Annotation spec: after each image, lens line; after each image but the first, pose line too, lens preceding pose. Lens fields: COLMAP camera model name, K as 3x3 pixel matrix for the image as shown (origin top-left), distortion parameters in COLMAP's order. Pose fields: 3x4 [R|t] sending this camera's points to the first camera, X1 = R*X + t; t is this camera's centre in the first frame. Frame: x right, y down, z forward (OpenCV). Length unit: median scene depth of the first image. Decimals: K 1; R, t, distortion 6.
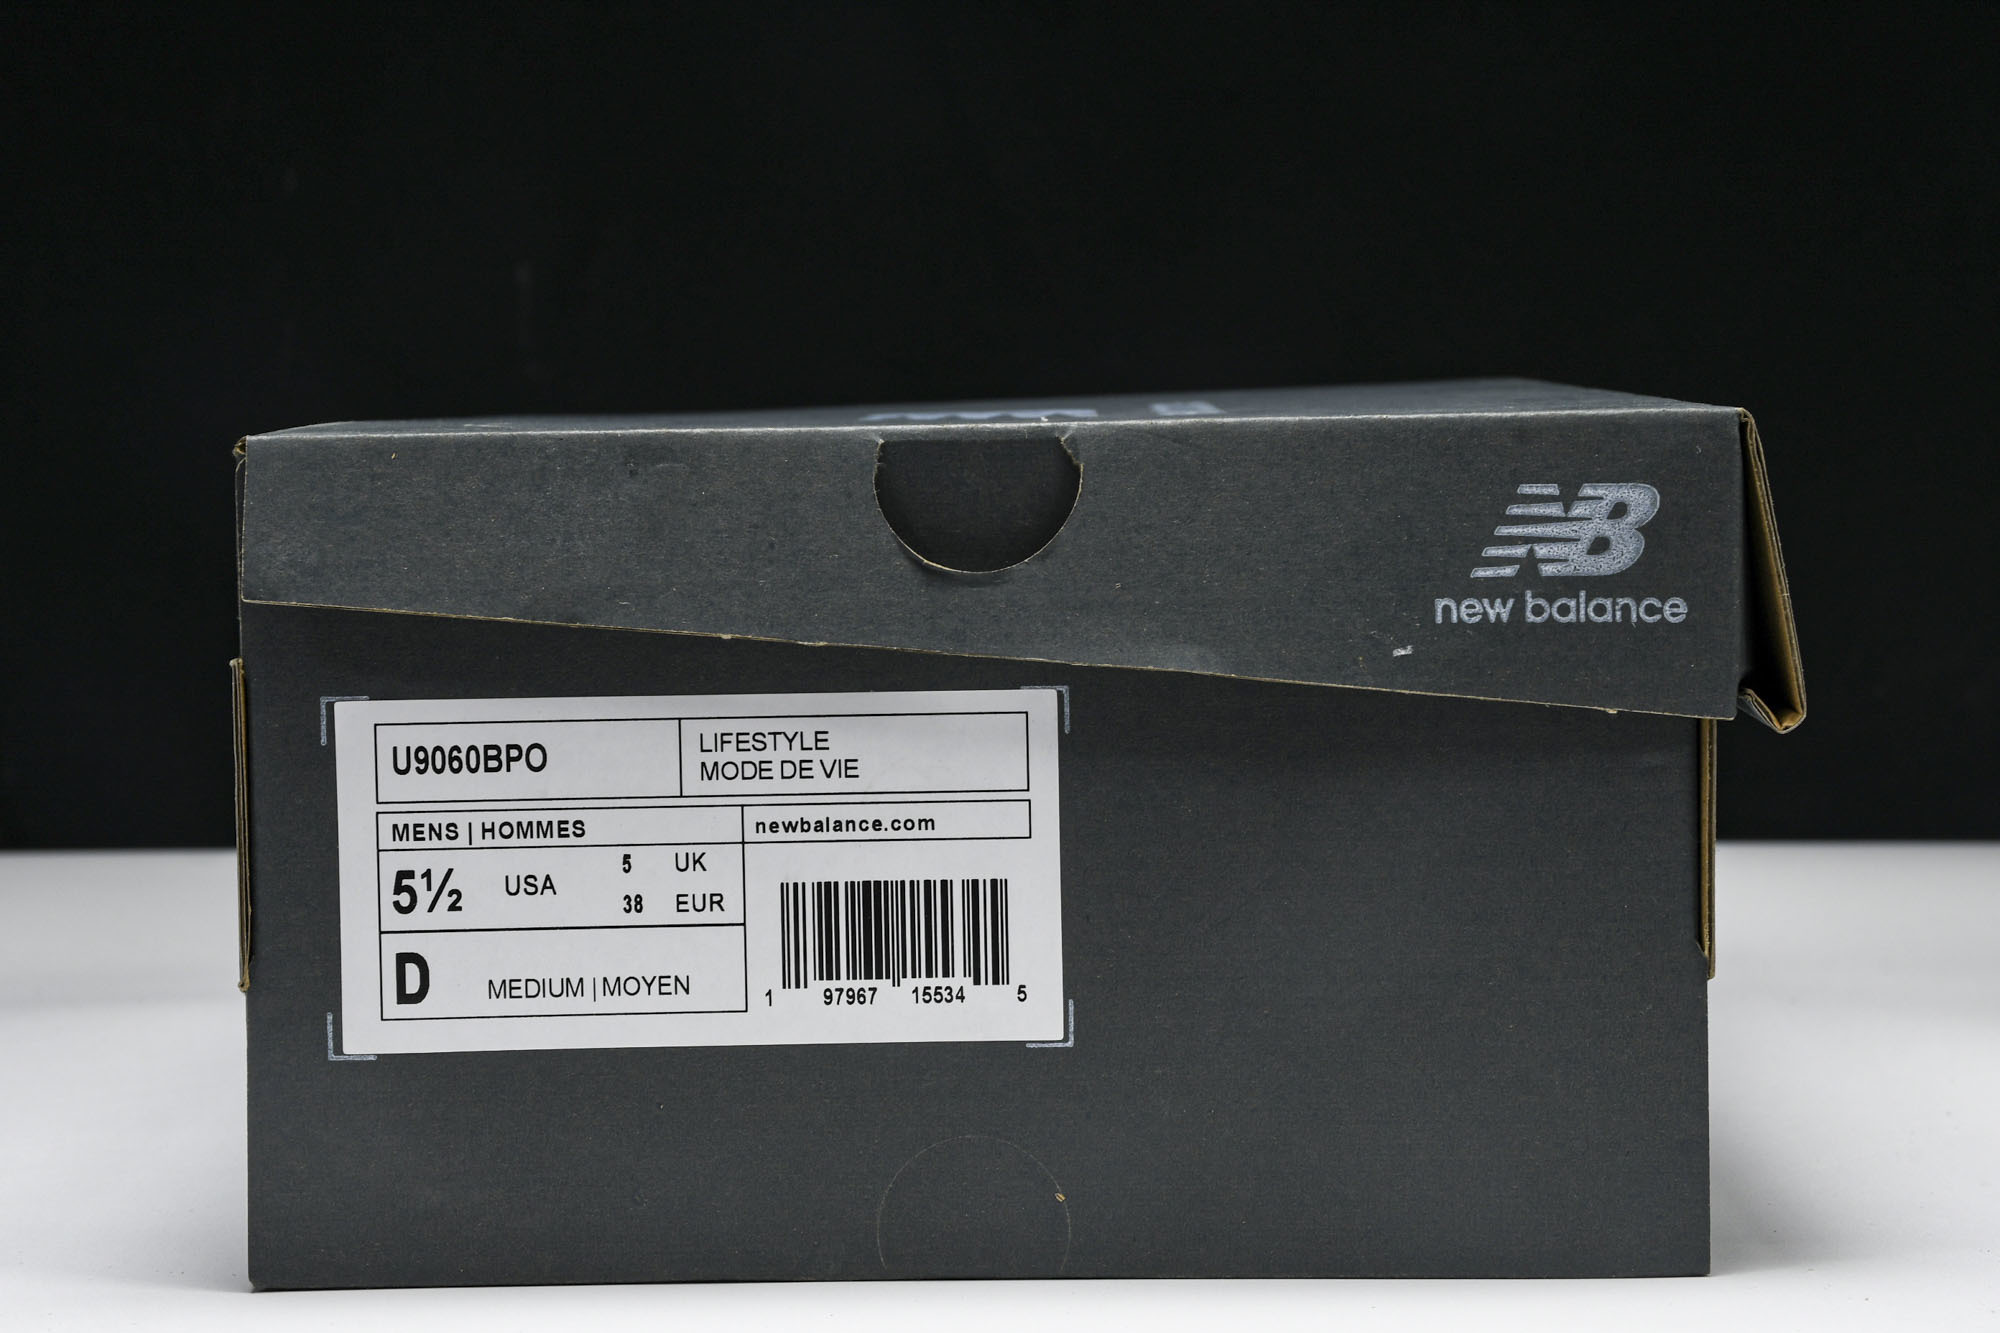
lens RADIAL K [[4380.2, 0, 994.0], [0, 4380.2, 702.5], [0, 0, 1]] dist [0.352745, 0.029066]
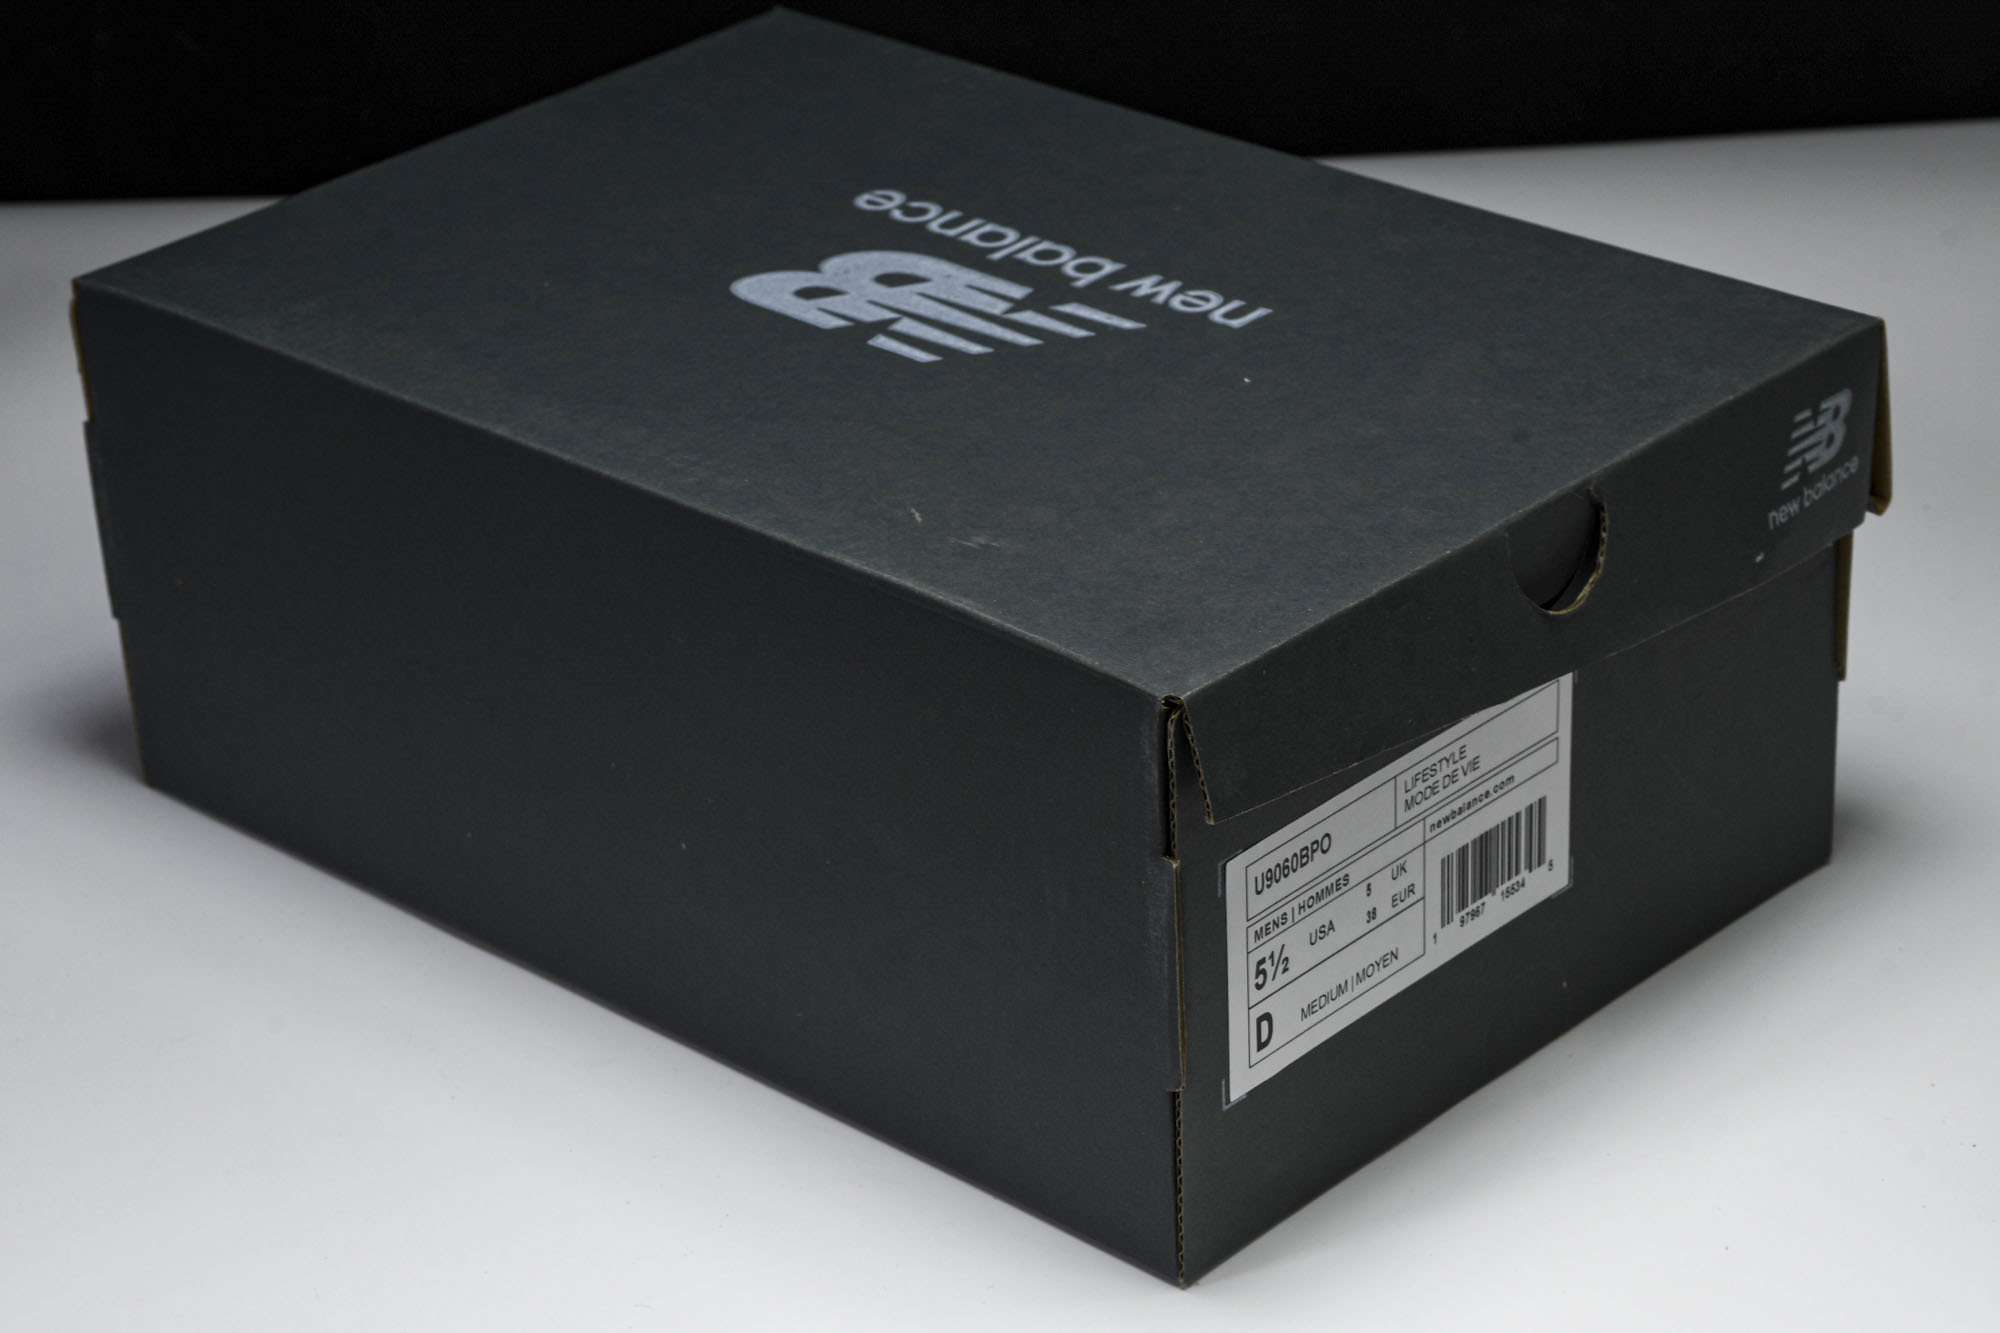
lens RADIAL K [[4380.2, 0, 994.0], [0, 4380.2, 702.5], [0, 0, 1]] dist [0.352745, 0.029066]
pose [[0.676182, -0.349909, 0.648337, -0.982901], [0.082019, 0.910297, 0.405748, -0.550963], [-0.732155, -0.221184, 0.644226, 0.255014]]
